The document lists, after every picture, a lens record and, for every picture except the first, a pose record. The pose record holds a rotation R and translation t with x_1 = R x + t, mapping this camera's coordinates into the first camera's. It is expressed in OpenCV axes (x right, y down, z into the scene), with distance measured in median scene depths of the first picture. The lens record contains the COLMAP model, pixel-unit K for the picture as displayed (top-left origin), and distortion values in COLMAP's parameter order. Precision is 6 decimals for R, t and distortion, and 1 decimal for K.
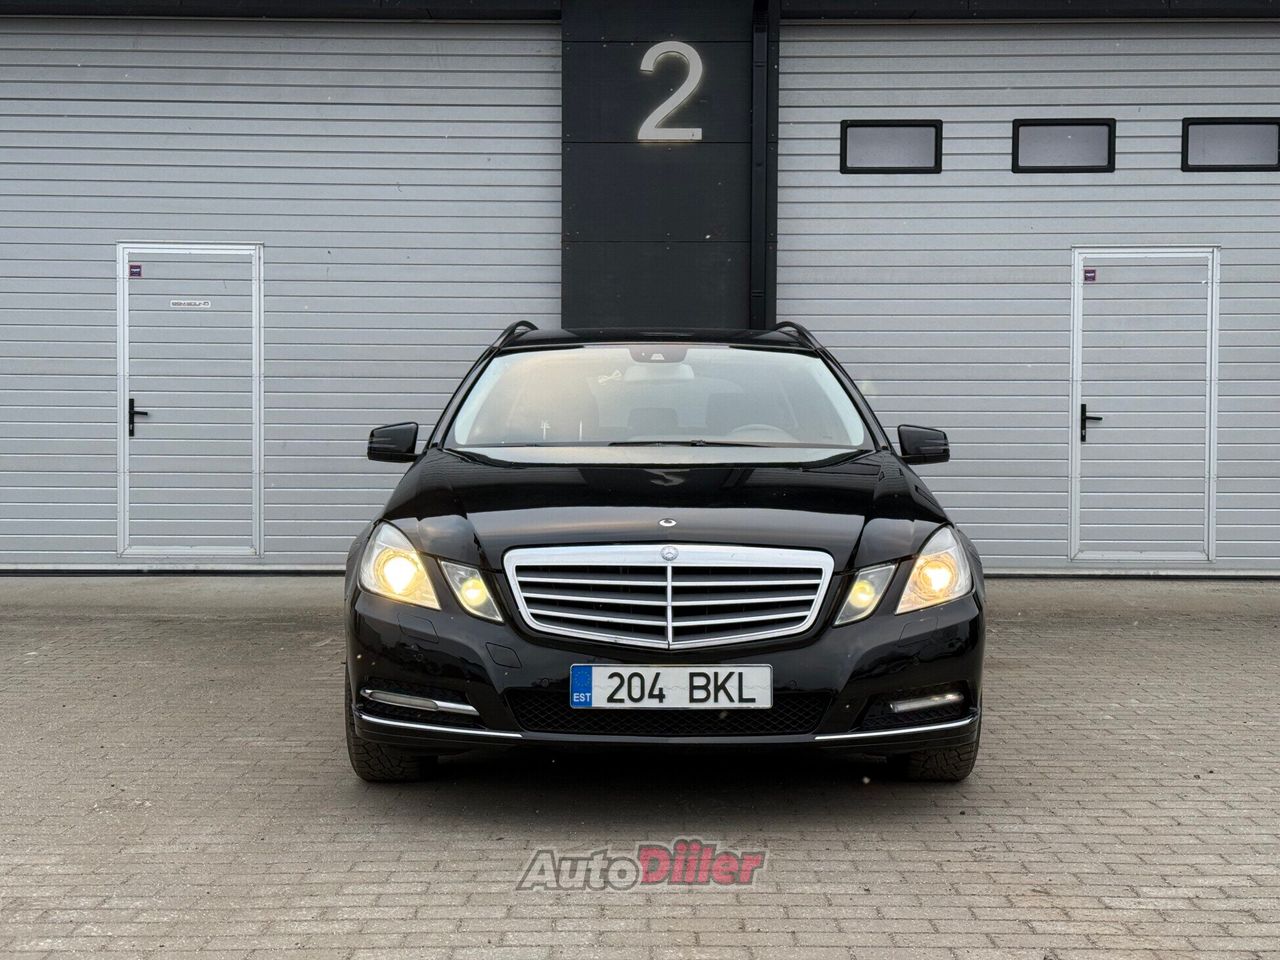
lens RADIAL K [[1817.0, 0, 640.0], [0, 1817.0, 480.0], [0, 0, 1]] dist [0.249010, -0.483664]
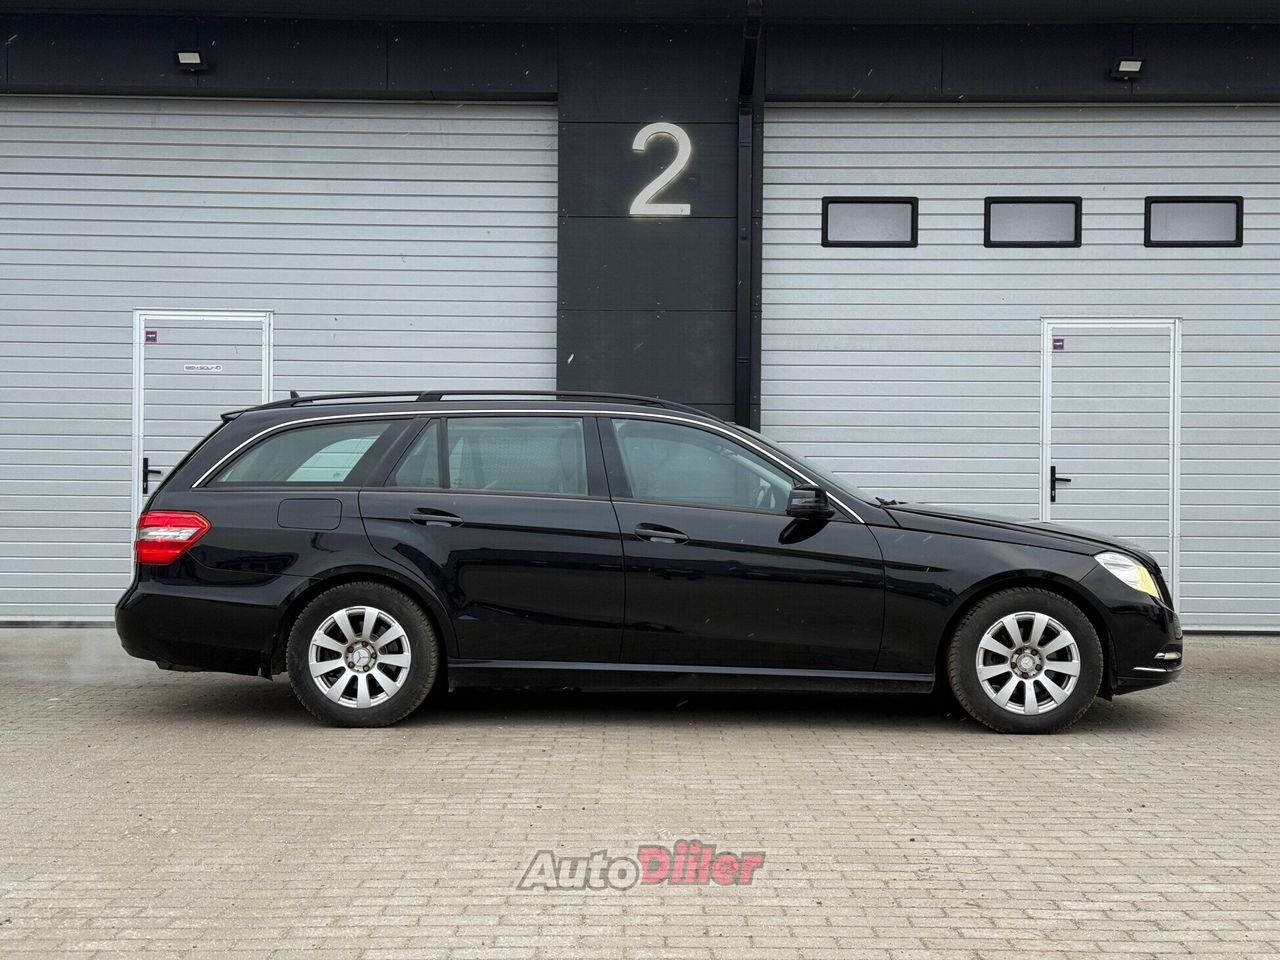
lens RADIAL K [[1818.8, 0, 645.6], [0, 1818.8, 486.5], [0, 0, 1]] dist [0.230746, -0.362035]
pose [[0.999987, 0.003457, 0.003811, 0.004362], [-0.003352, 0.999625, -0.027175, -0.000347], [-0.003904, 0.027162, 0.999623, -0.047892]]
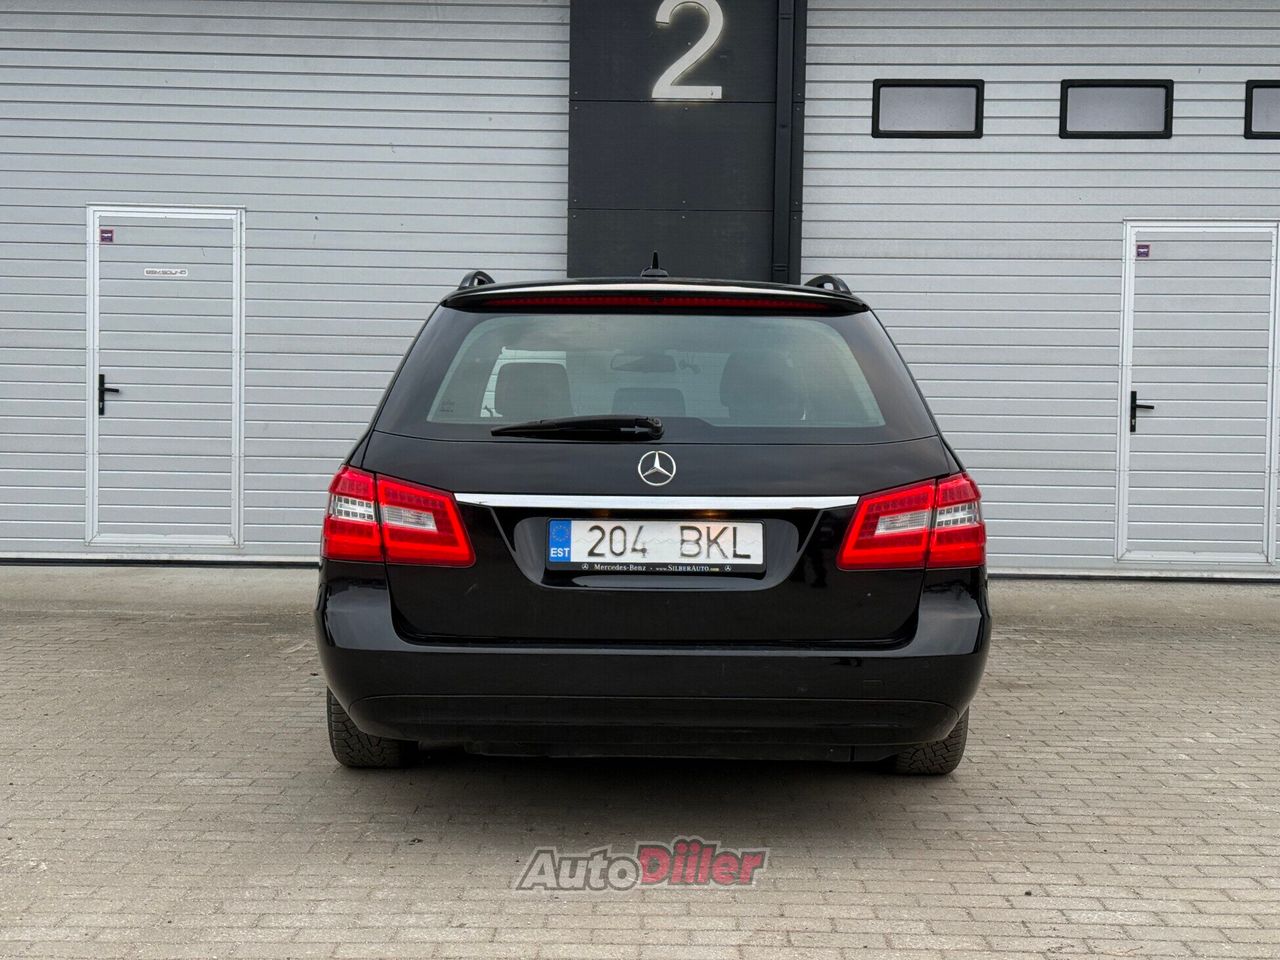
lens RADIAL K [[1817.0, 0, 640.0], [0, 1817.0, 480.0], [0, 0, 1]] dist [0.249010, -0.483664]
pose [[0.999897, 0.011077, -0.009100, 0.003276], [-0.010971, 0.999873, 0.011547, -0.004842], [0.009227, -0.011446, 0.999892, 0.075872]]
